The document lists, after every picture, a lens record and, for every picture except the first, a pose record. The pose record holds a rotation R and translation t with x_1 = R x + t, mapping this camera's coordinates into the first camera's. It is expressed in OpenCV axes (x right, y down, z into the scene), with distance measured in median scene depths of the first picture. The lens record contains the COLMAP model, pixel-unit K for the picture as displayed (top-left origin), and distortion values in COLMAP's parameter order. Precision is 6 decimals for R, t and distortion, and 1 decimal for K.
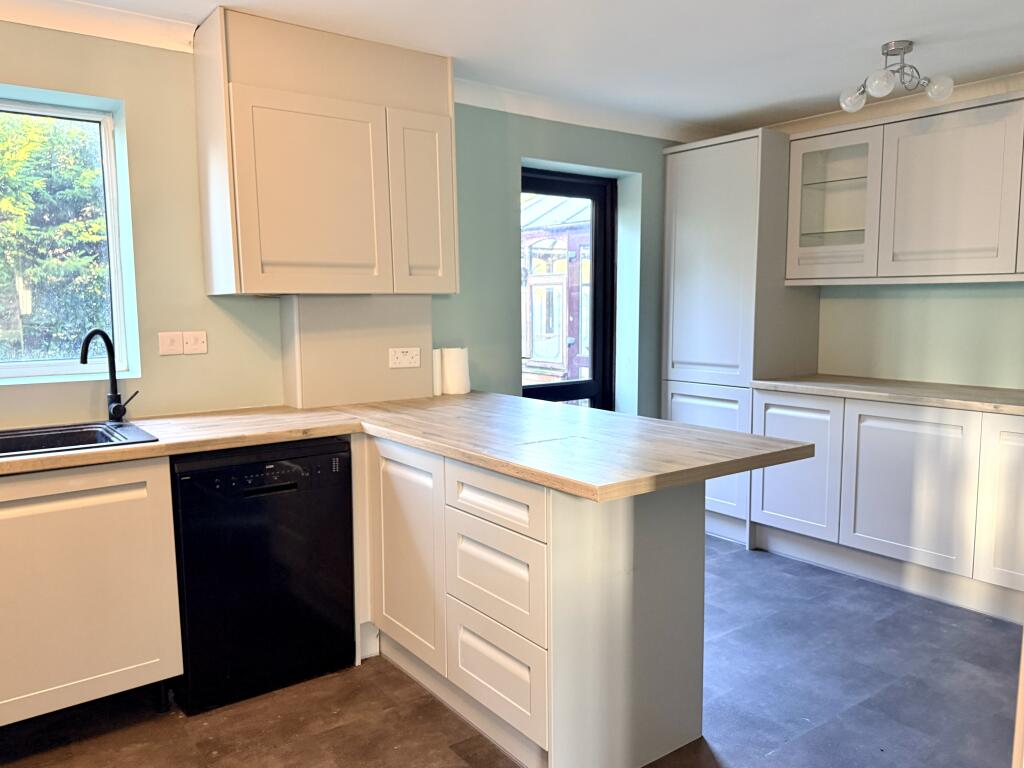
lens RADIAL K [[777.2, 0, 512.0], [0, 777.2, 384.0], [0, 0, 1]] dist [0.081716, -0.116299]
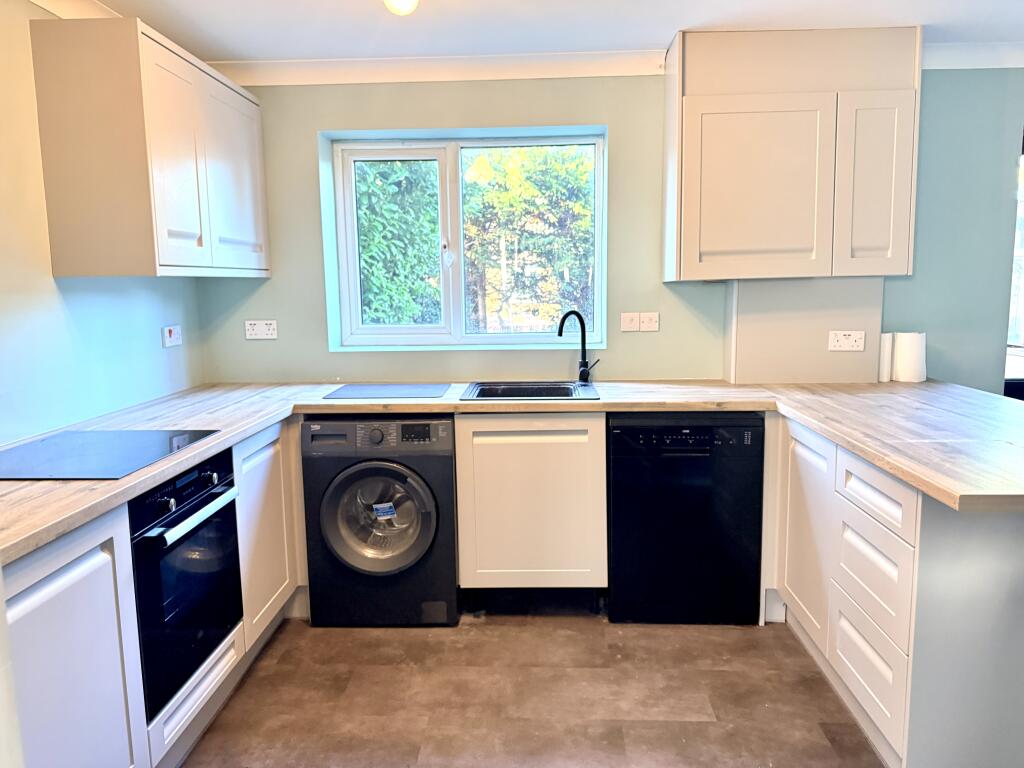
lens RADIAL K [[730.0, 0, 512.0], [0, 730.0, 384.0], [0, 0, 1]] dist [0.053855, -0.093083]
pose [[0.772391, 0.079745, -0.630122, 0.145716], [-0.056224, 0.996777, 0.057228, -0.010019], [0.632654, -0.008774, 0.774385, 0.006405]]
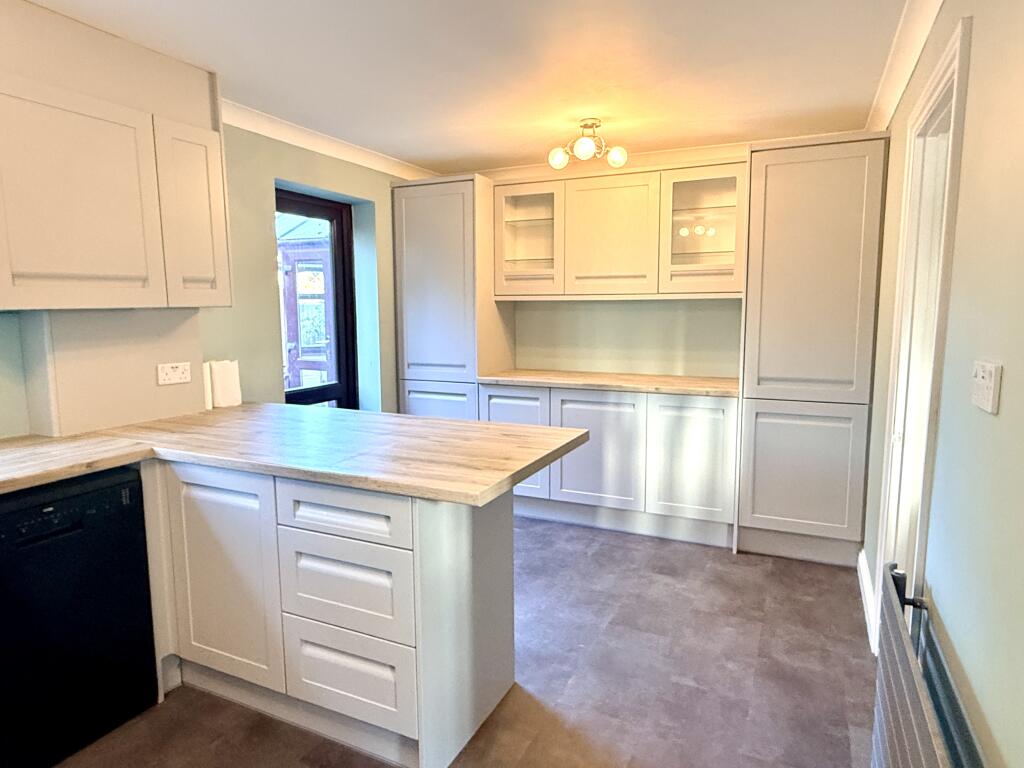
lens RADIAL K [[636.7, 0, 512.0], [0, 636.7, 384.0], [0, 0, 1]] dist [0.000443, -0.000158]
pose [[0.885838, -0.055204, 0.460698, -0.150697], [0.048552, 0.998475, 0.026286, -0.024351], [-0.461447, -0.000918, 0.887168, 0.120187]]
